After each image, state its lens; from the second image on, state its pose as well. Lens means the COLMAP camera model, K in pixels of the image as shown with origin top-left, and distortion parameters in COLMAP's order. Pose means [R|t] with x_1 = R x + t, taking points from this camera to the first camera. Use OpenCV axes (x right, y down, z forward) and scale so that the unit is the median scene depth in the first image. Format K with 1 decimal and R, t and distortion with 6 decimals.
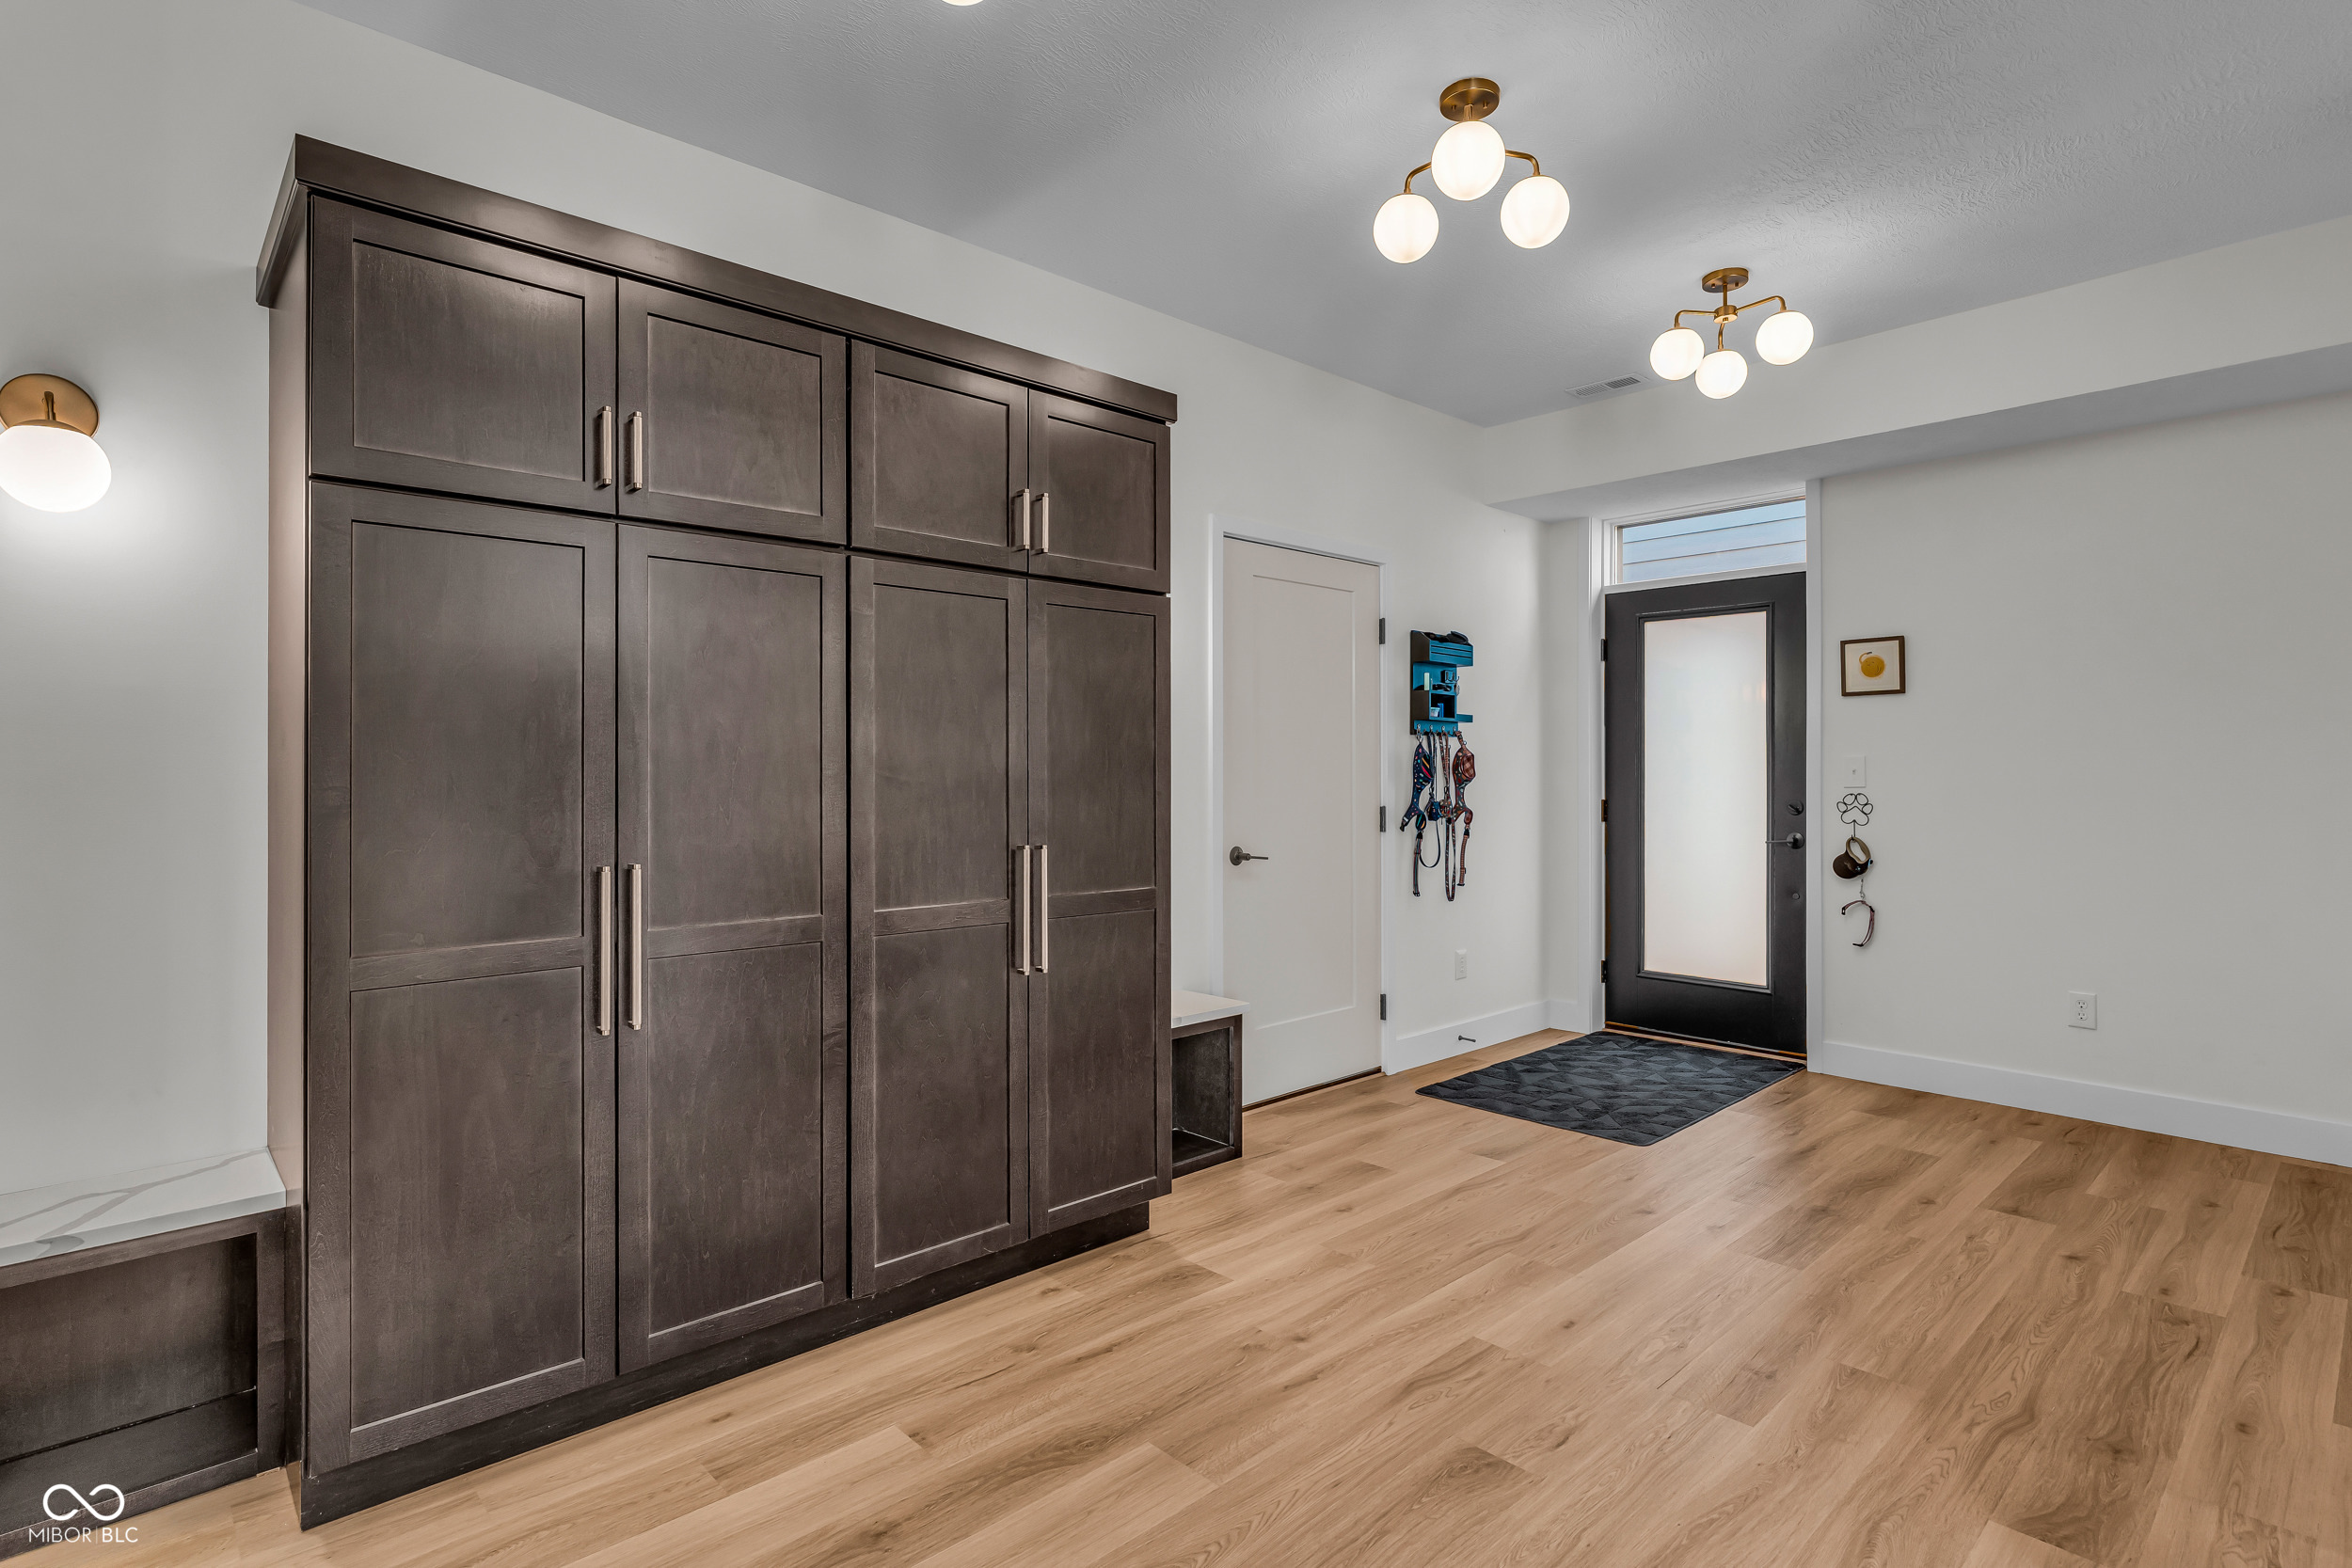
lens RADIAL K [[1165.7, 0, 1172.2], [0, 1165.7, 762.3], [0, 0, 1]] dist [-0.000673, -0.000058]
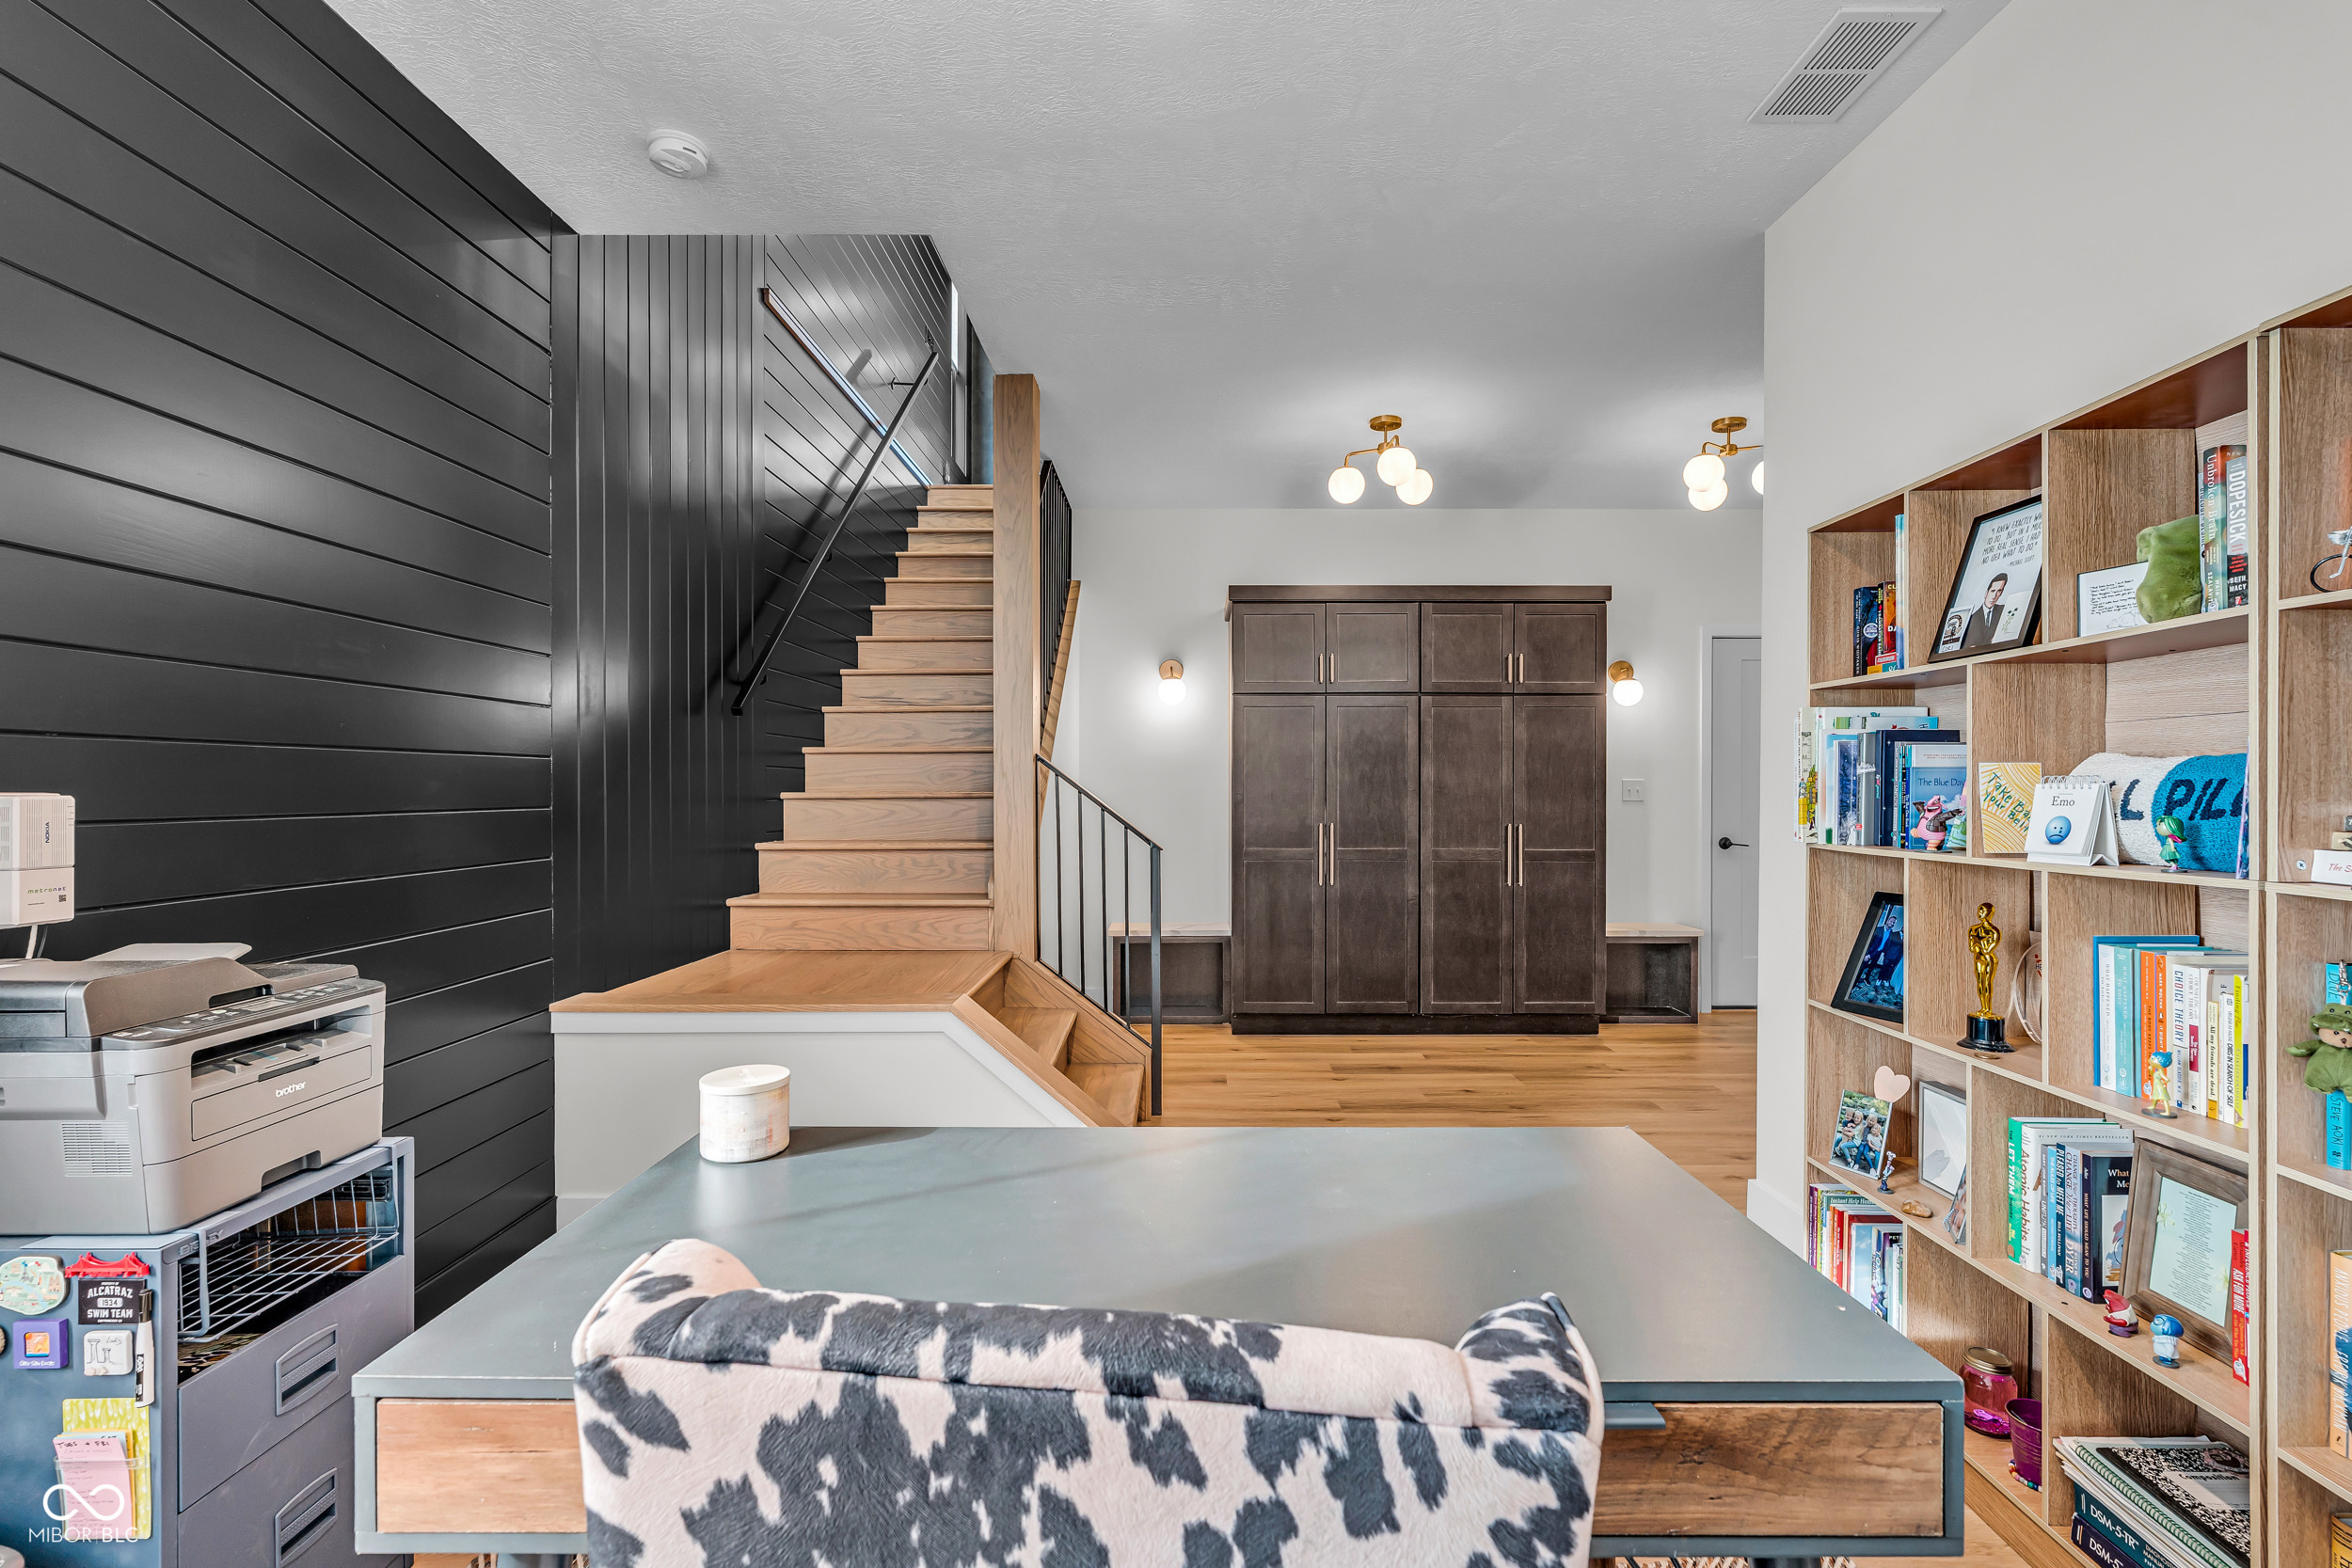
lens RADIAL K [[1165.7, 0, 1176.1], [0, 1165.7, 784.6], [0, 0, 1]] dist [-0.000673, -0.000058]
pose [[0.727881, 0.002263, -0.685700, 0.952691], [0.001355, 0.999988, 0.004738, -0.010955], [0.685702, -0.004378, 0.727869, -1.016993]]
